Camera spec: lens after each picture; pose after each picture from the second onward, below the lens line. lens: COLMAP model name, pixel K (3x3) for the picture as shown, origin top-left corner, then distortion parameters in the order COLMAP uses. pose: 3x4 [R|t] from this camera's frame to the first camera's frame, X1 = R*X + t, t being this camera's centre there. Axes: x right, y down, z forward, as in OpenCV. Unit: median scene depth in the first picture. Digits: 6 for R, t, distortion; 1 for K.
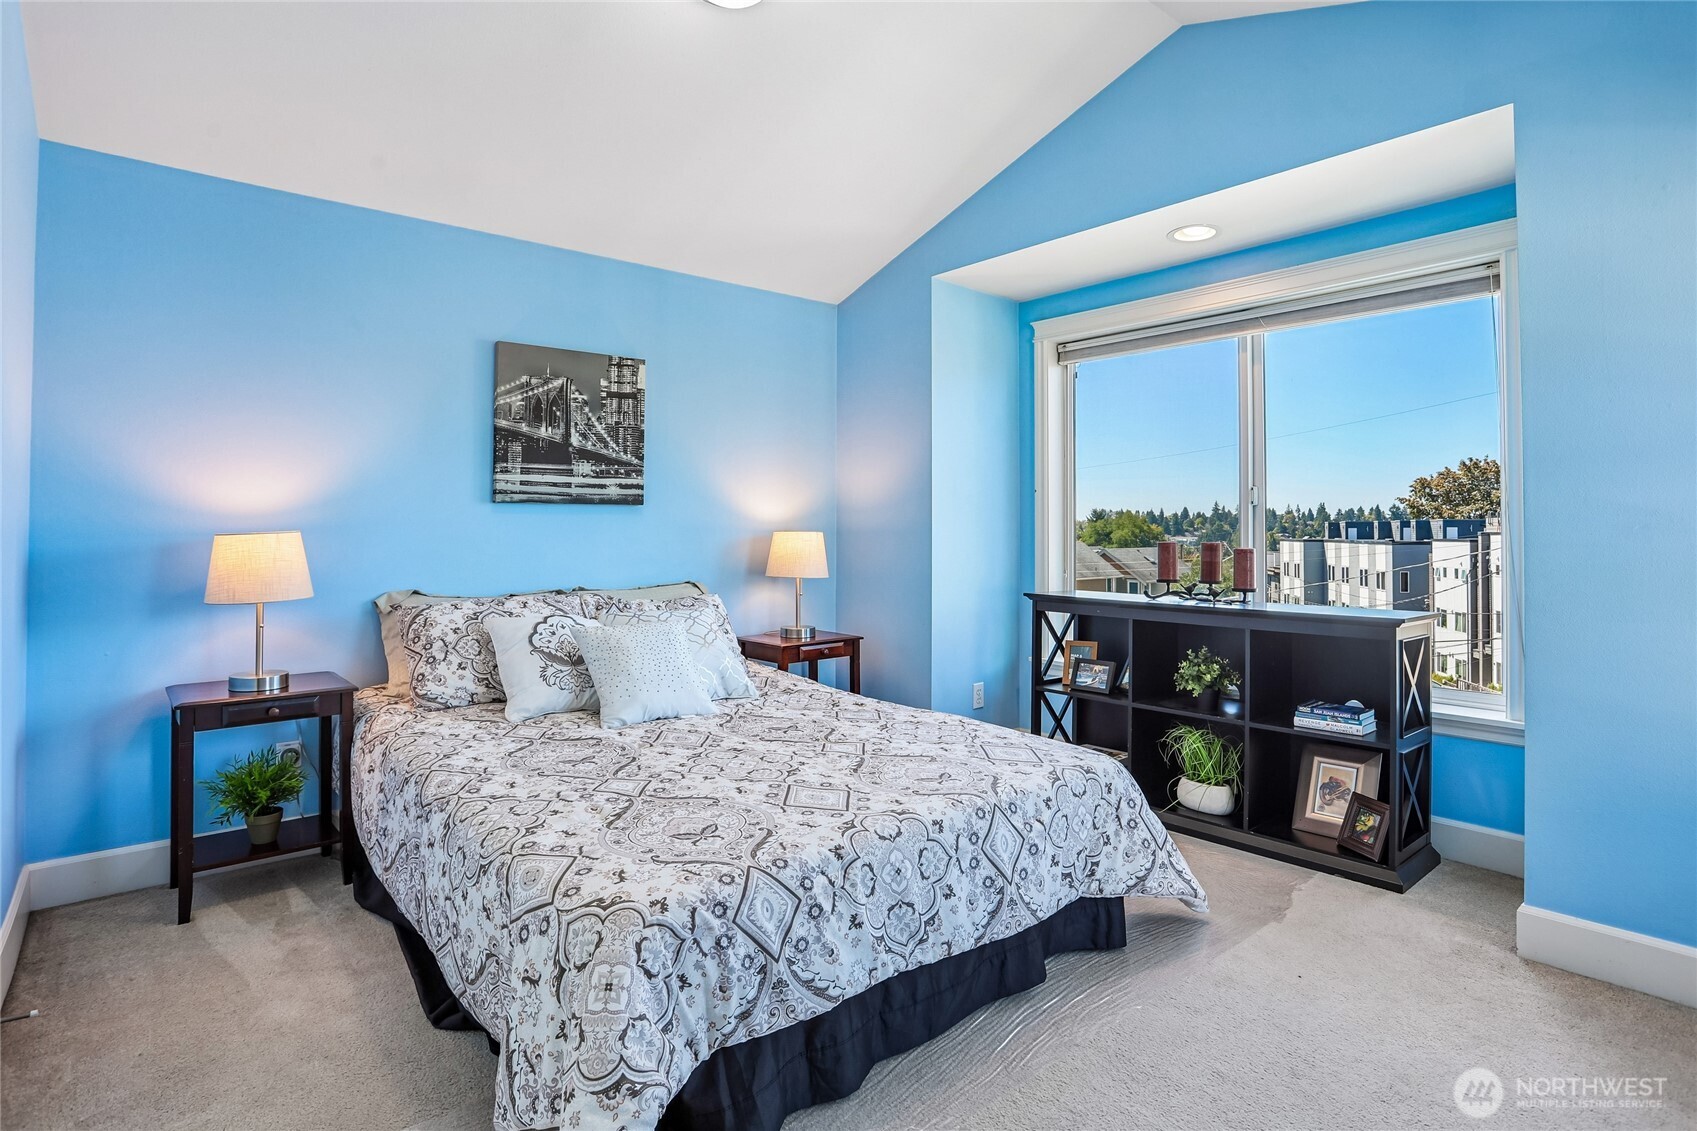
lens RADIAL K [[852.5, 0, 855.0], [0, 852.5, 557.8], [0, 0, 1]] dist [-0.061219, 0.029377]
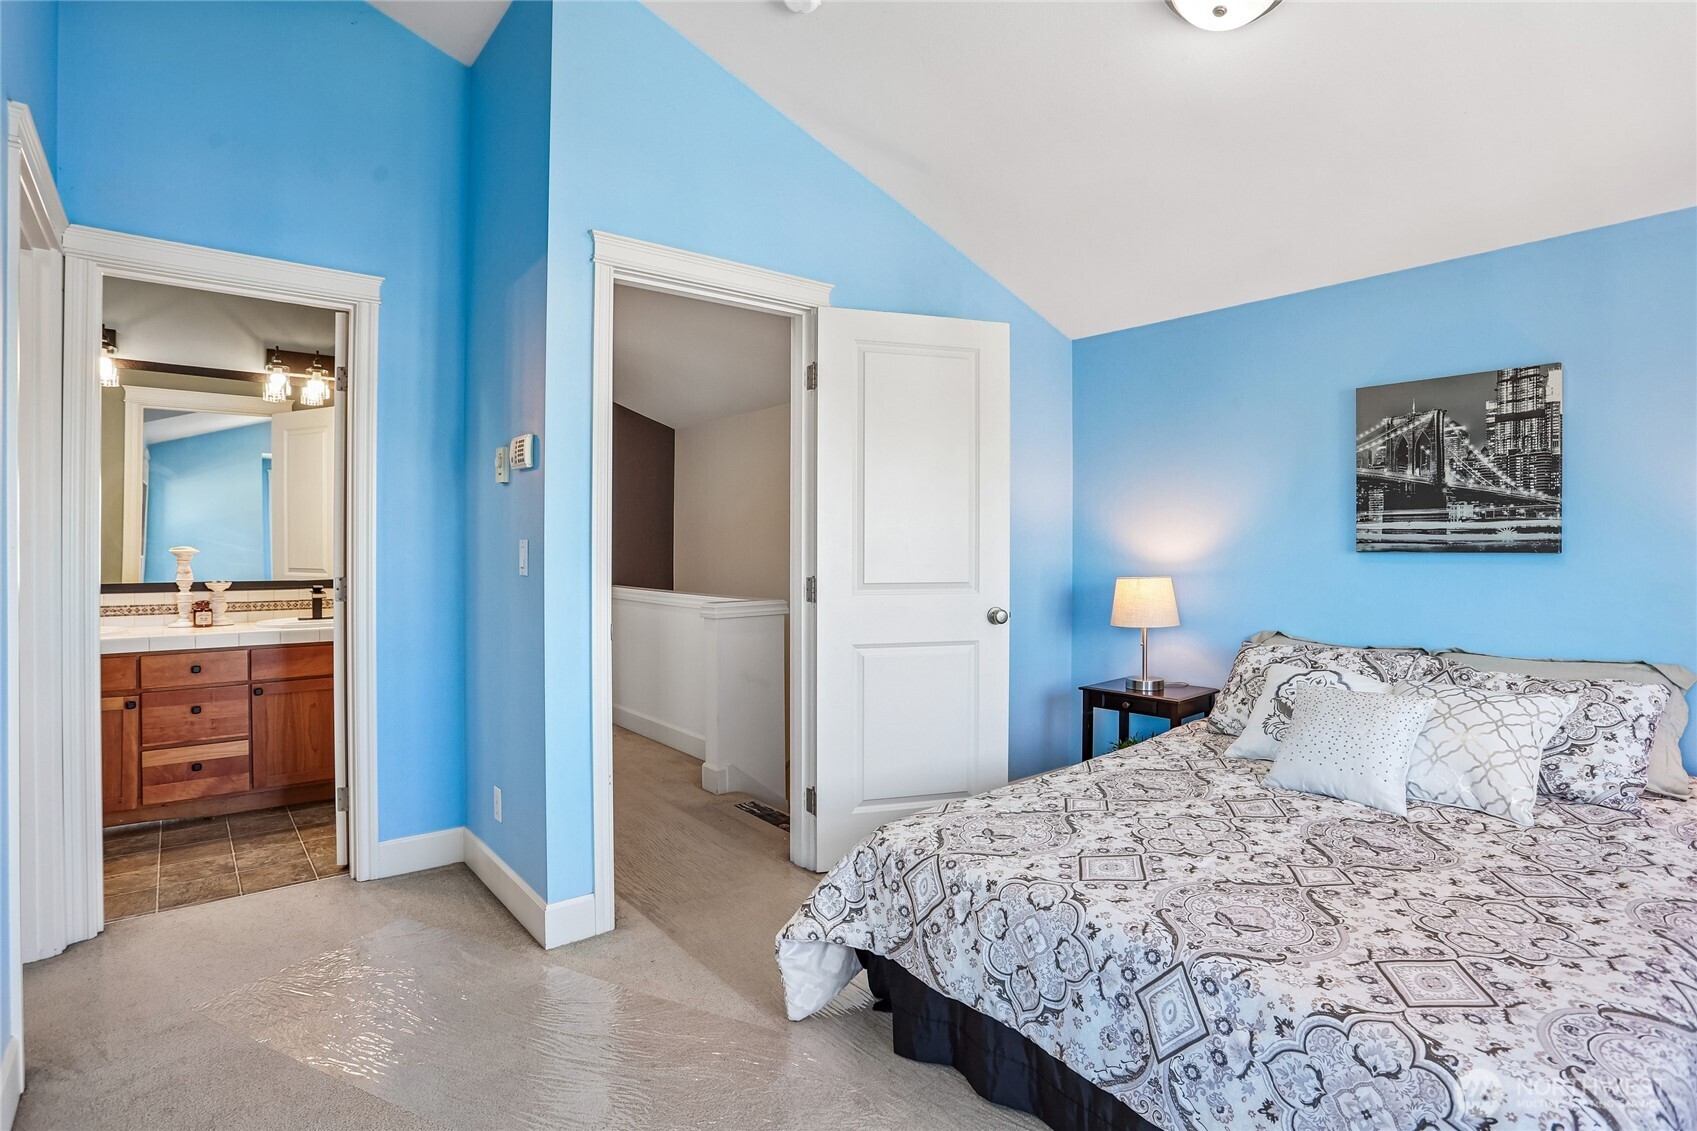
lens RADIAL K [[836.8, 0, 850.6], [0, 836.8, 587.5], [0, 0, 1]] dist [-0.001210, -0.000156]
pose [[0.007187, 0.049810, -0.998733, 0.540331], [-0.031275, 0.998281, 0.049562, -0.052774], [0.999485, 0.030879, 0.008733, 0.388807]]
